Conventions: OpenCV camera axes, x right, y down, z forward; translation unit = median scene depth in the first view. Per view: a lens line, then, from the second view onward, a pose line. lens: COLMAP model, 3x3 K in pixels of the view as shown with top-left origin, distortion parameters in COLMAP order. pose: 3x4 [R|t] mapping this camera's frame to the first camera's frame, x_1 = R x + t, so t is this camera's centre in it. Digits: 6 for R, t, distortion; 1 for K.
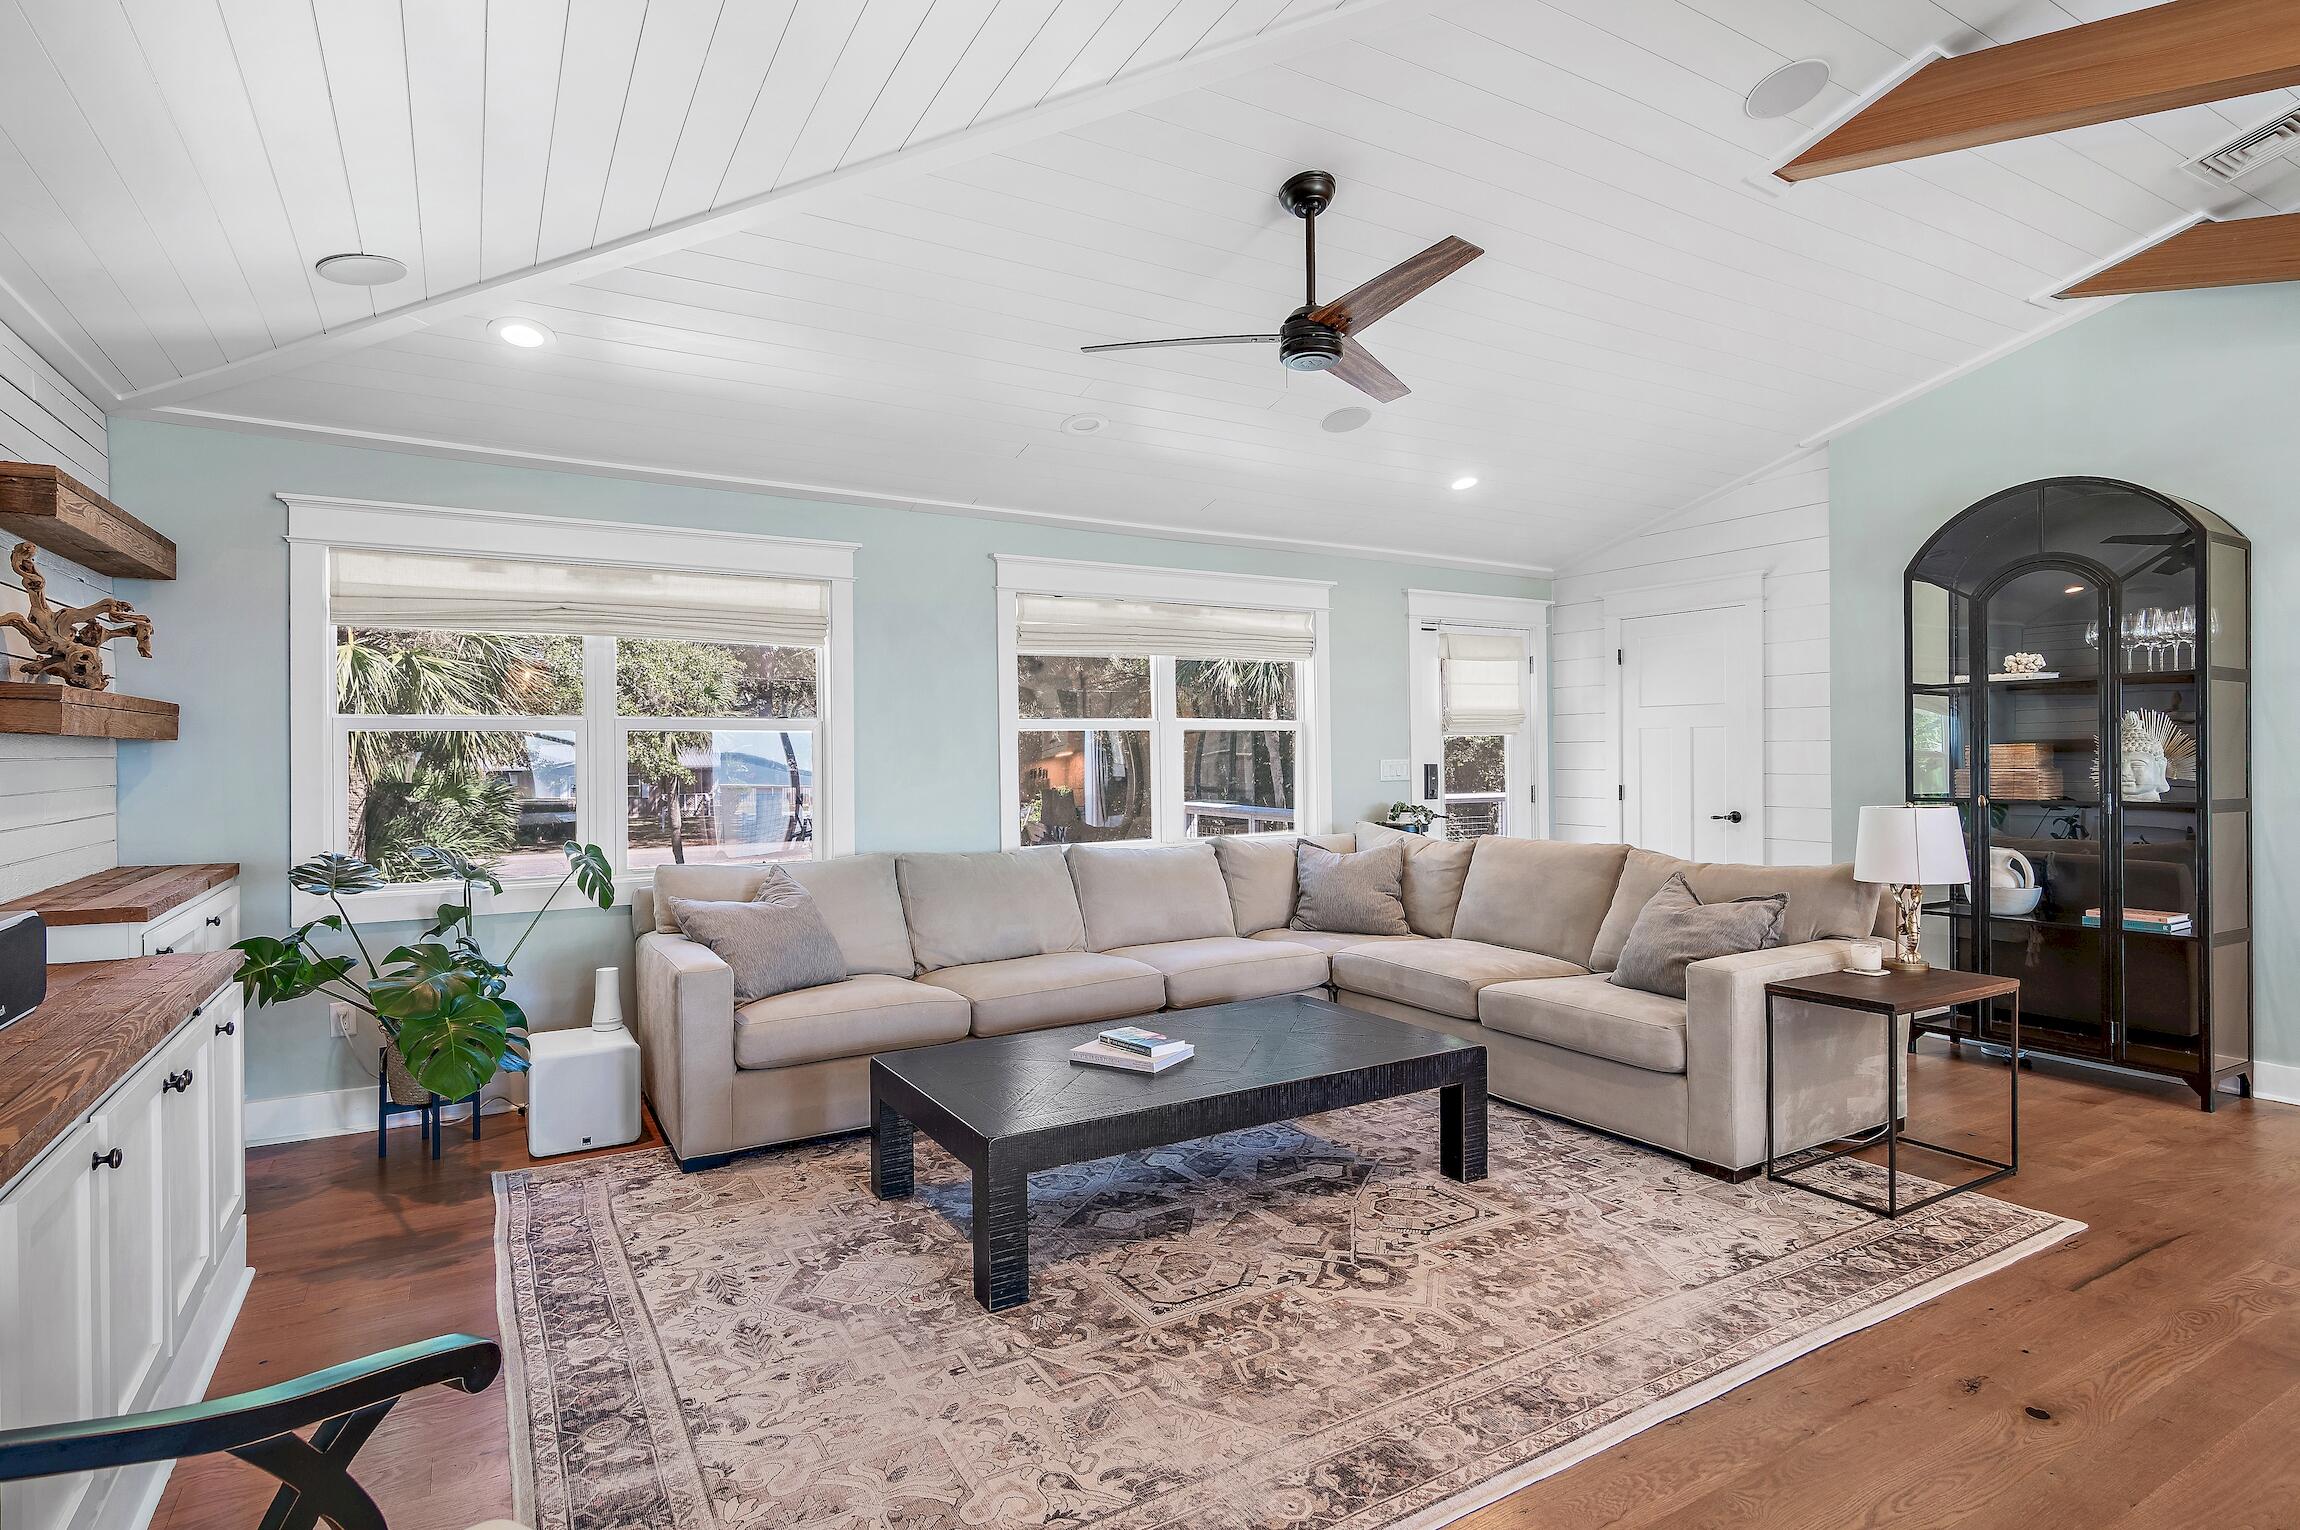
lens RADIAL K [[1149.5, 0, 1150.0], [0, 1149.5, 765.0], [0, 0, 1]] dist [0.001596, -0.000095]
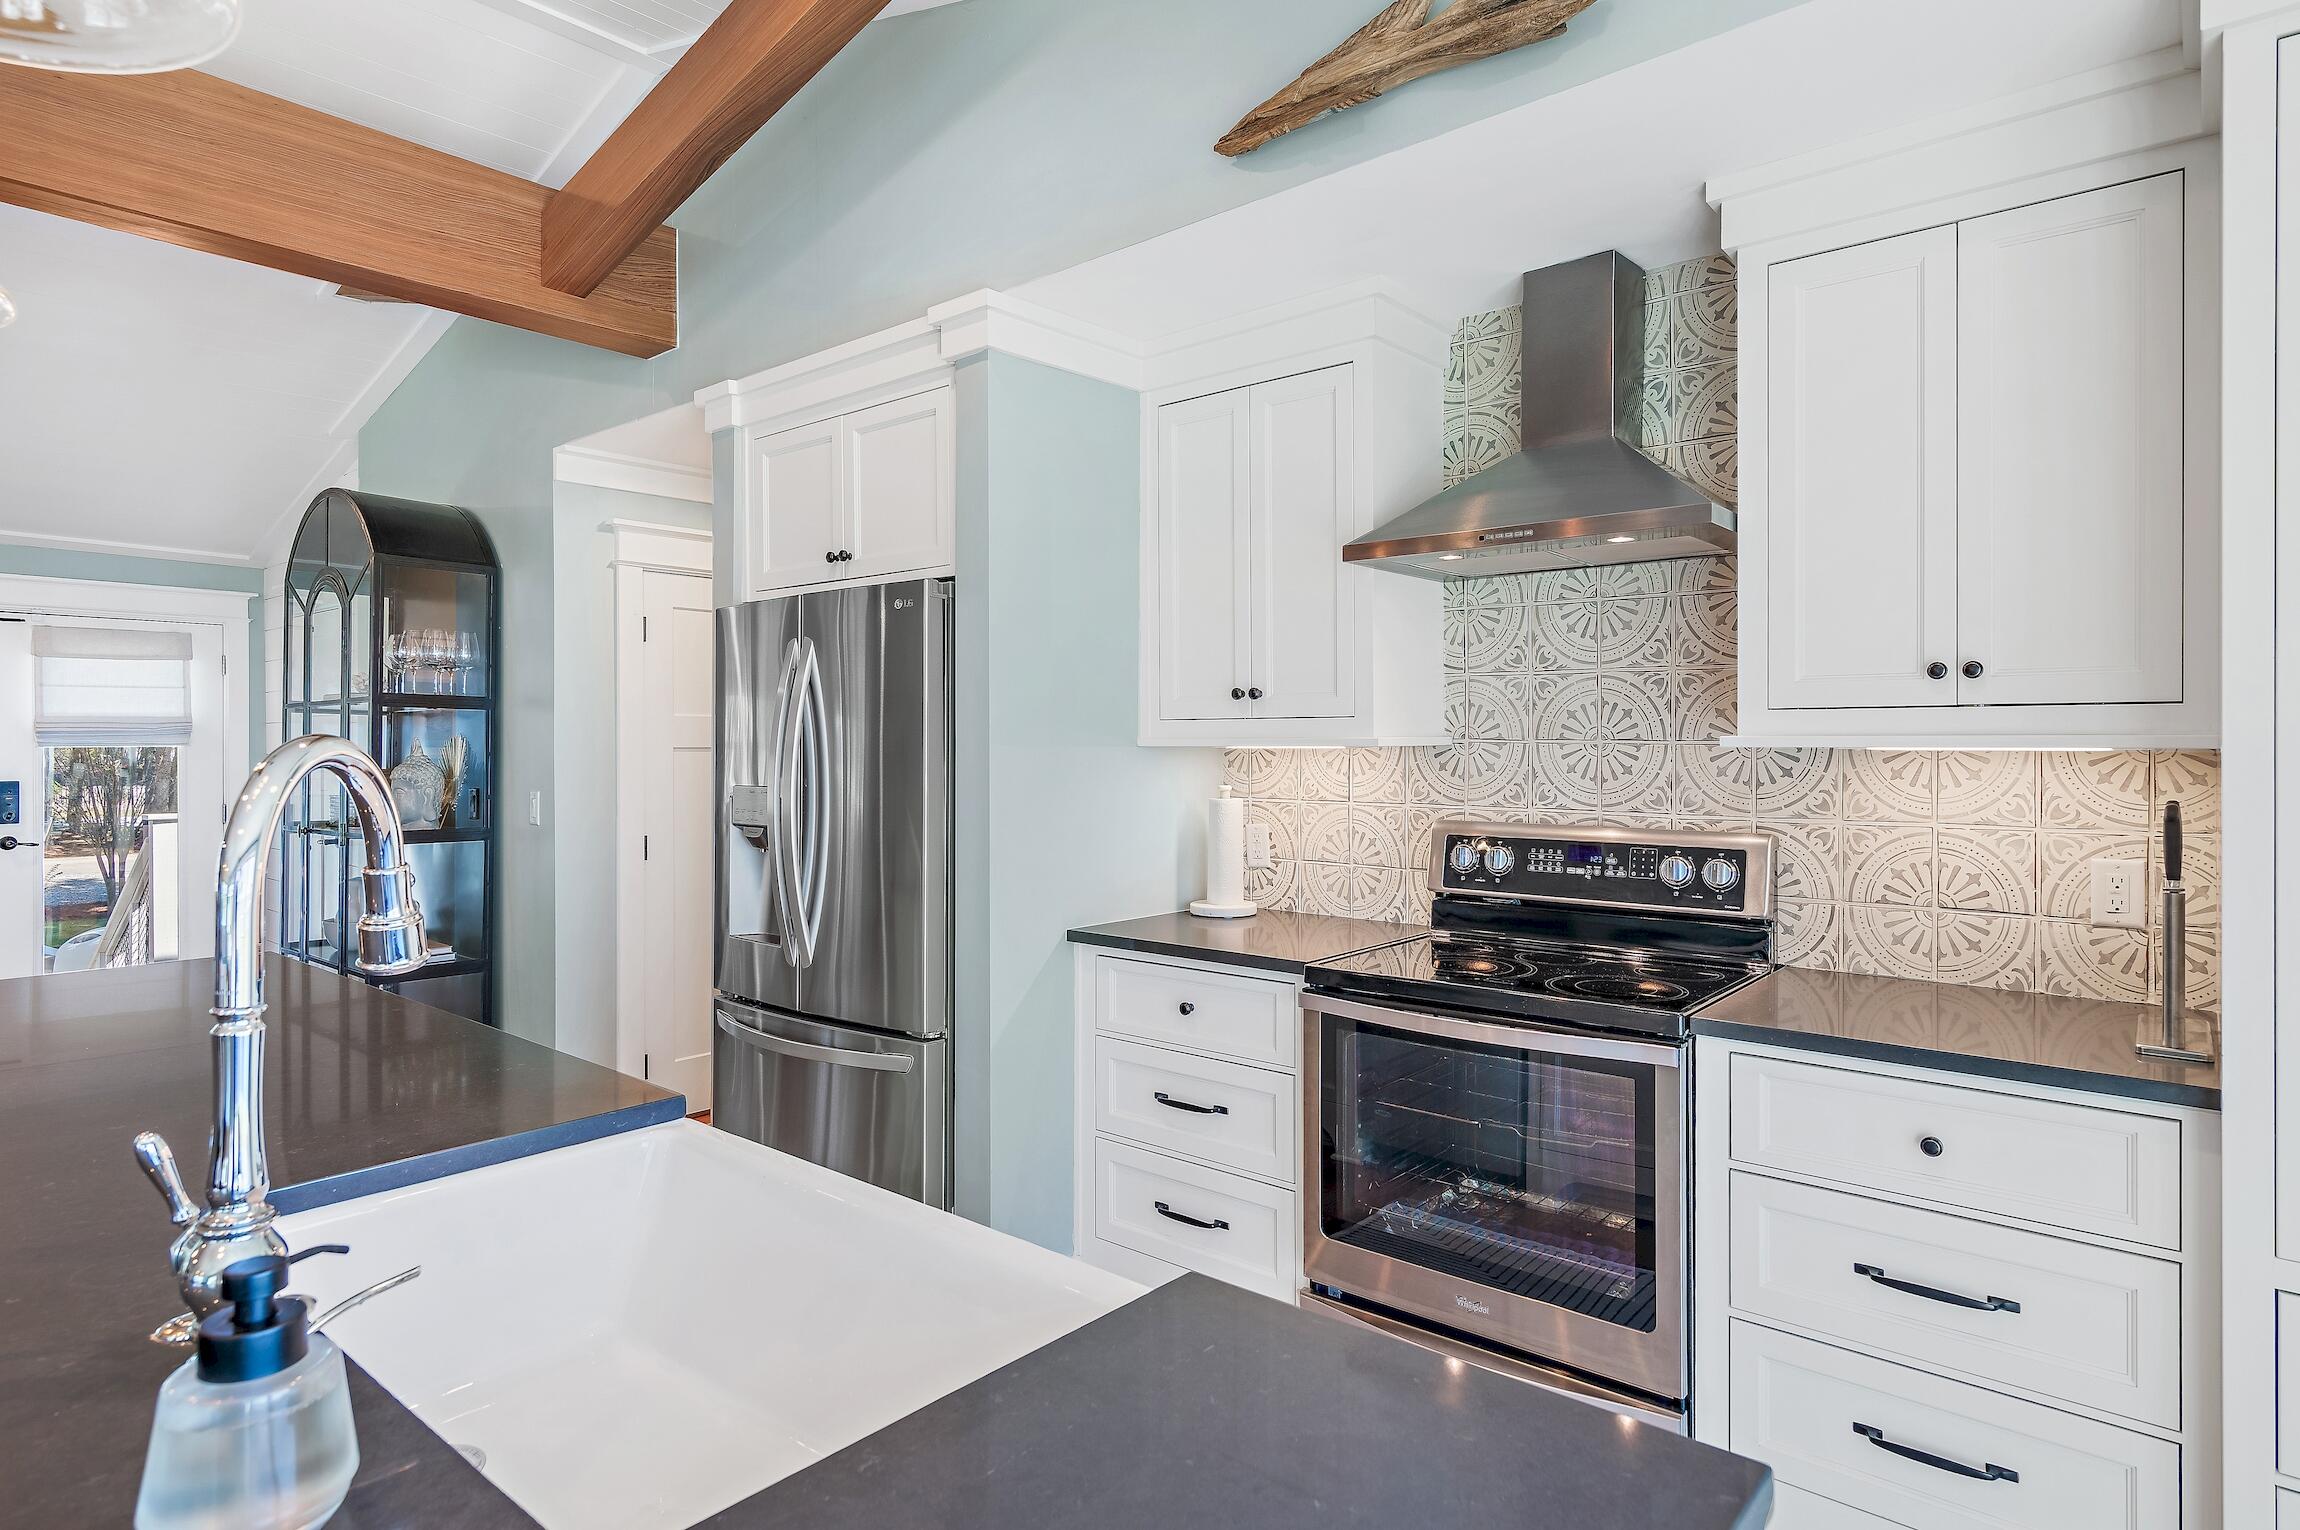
lens RADIAL K [[1253.0, 0, 1141.3], [0, 1253.0, 749.5], [0, 0, 1]] dist [0.000285, -0.000725]
pose [[0.944571, 0.007098, 0.328231, 1.207080], [-0.004758, 0.999957, -0.007931, -0.033486], [-0.328273, 0.005930, 0.944564, -0.207493]]
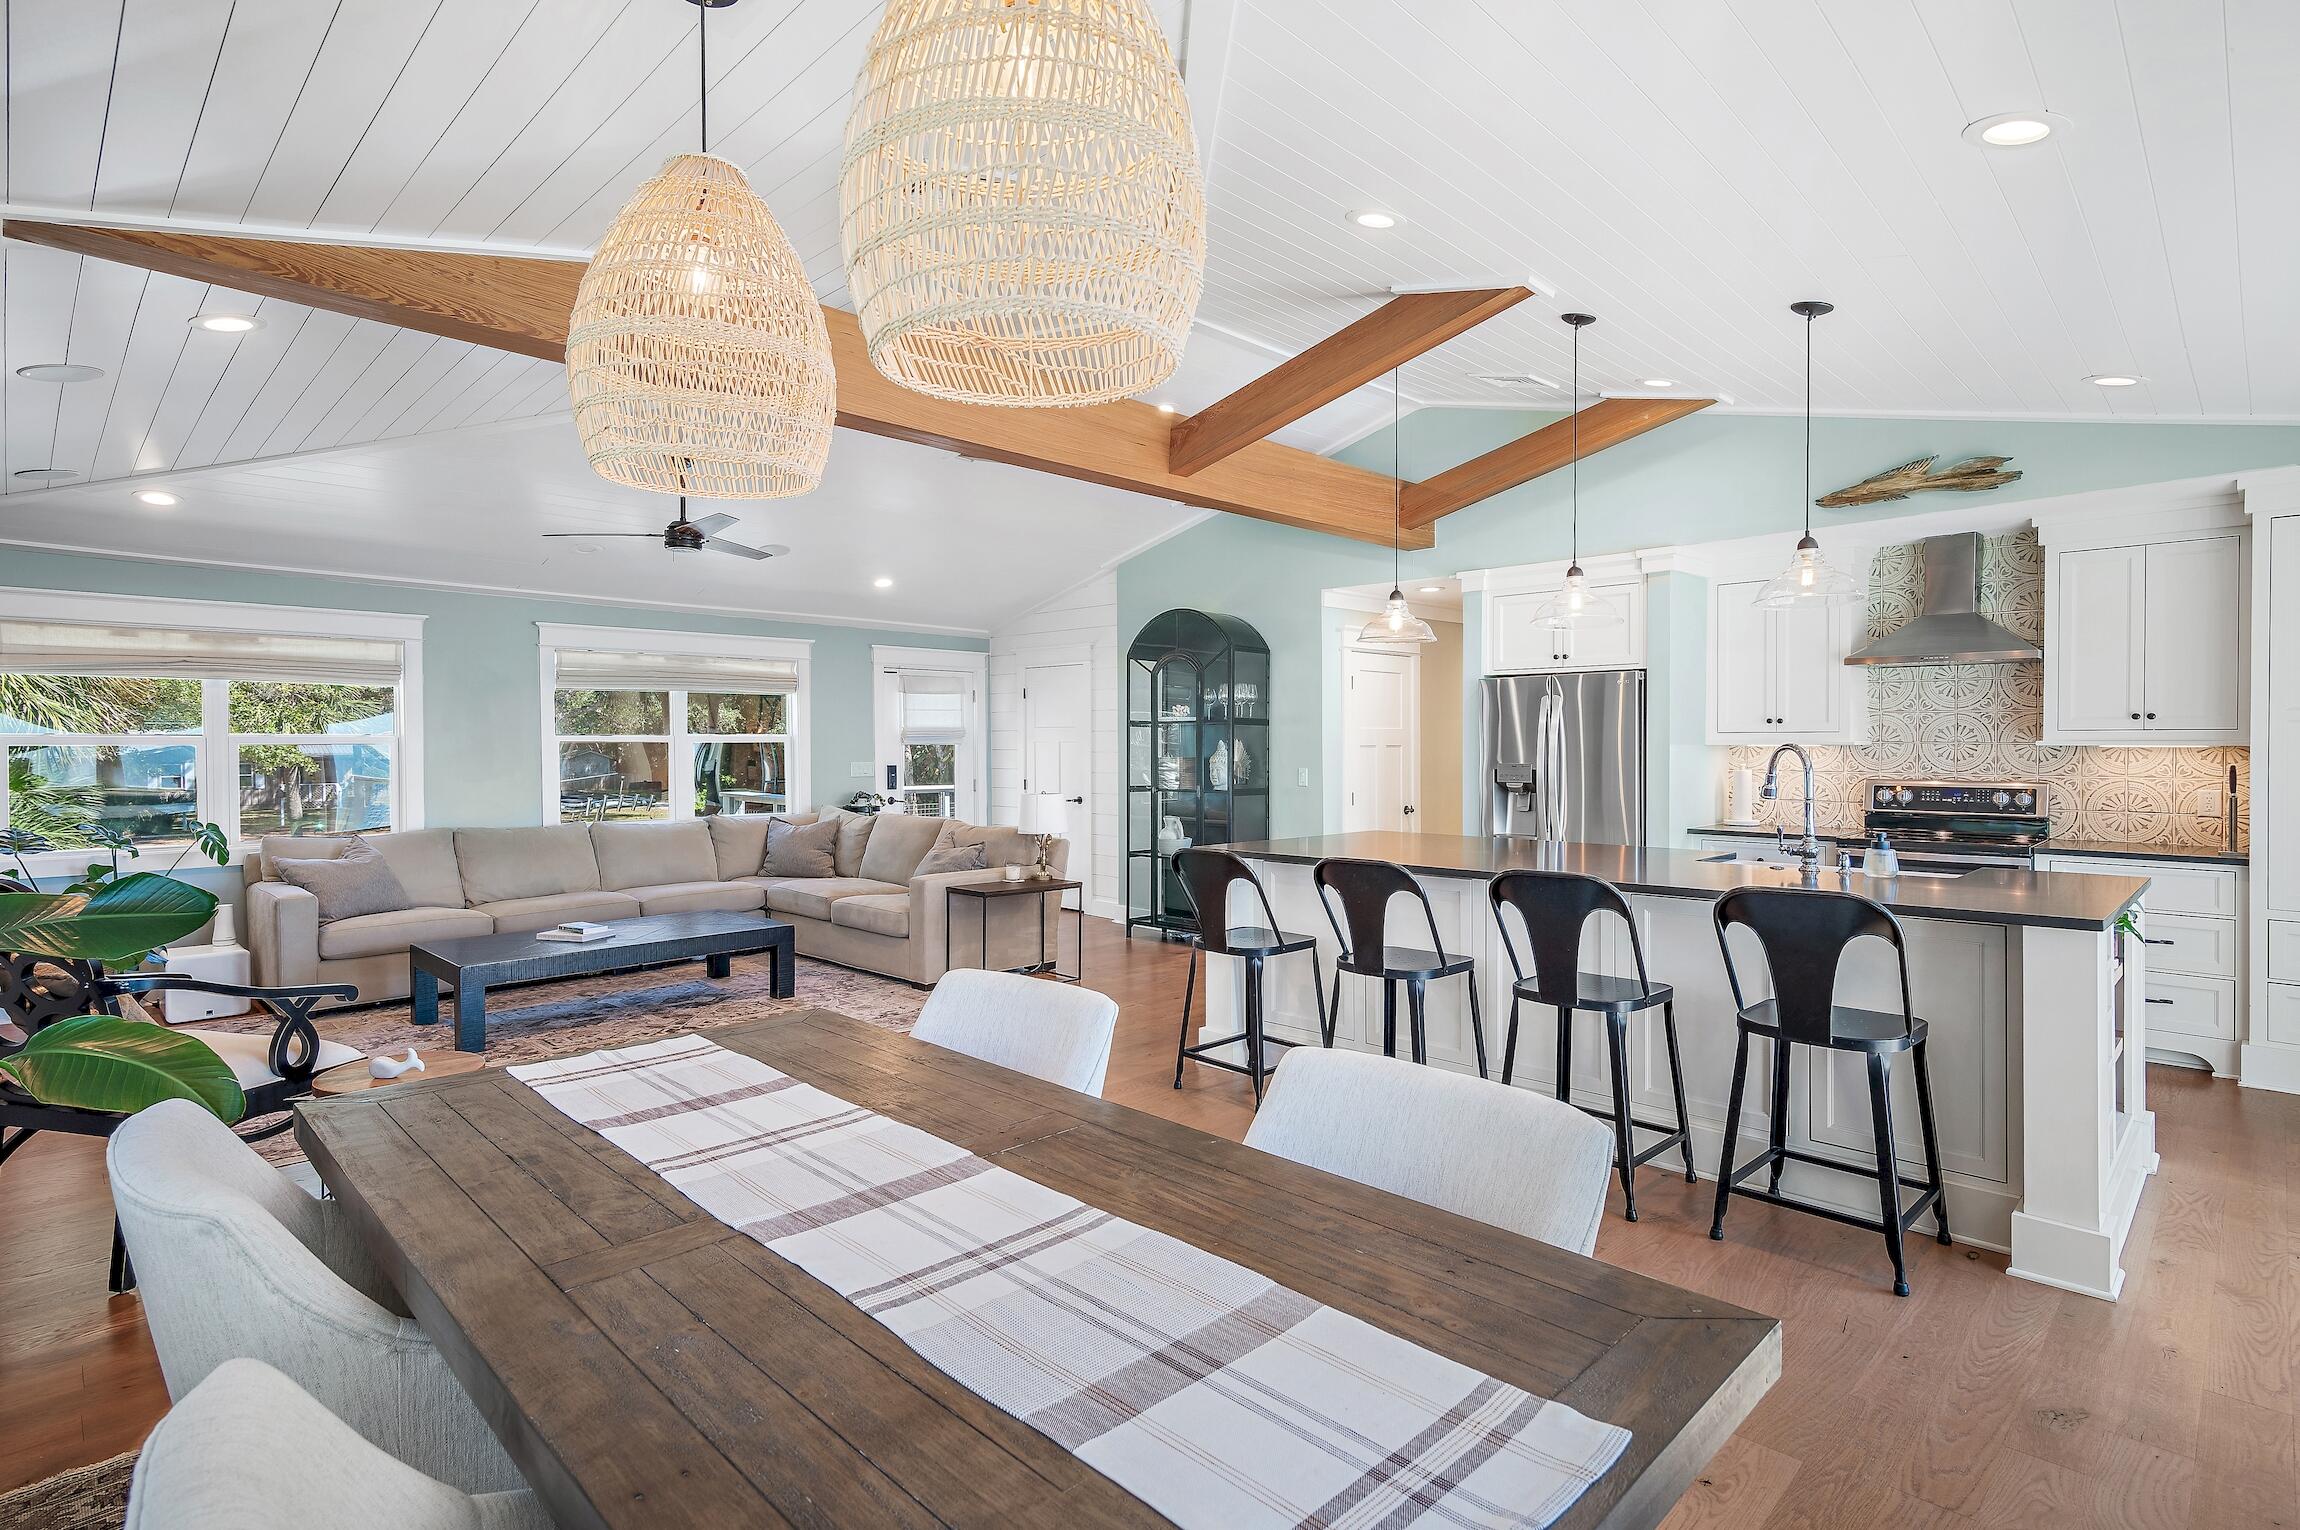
lens RADIAL K [[1117.9, 0, 1146.3], [0, 1117.9, 757.2], [0, 0, 1]] dist [0.007139, -0.001275]
pose [[0.967727, 0.003851, 0.251971, 0.331950], [-0.004594, 0.999987, 0.002363, -0.025376], [-0.251959, -0.003444, 0.967732, -0.741056]]
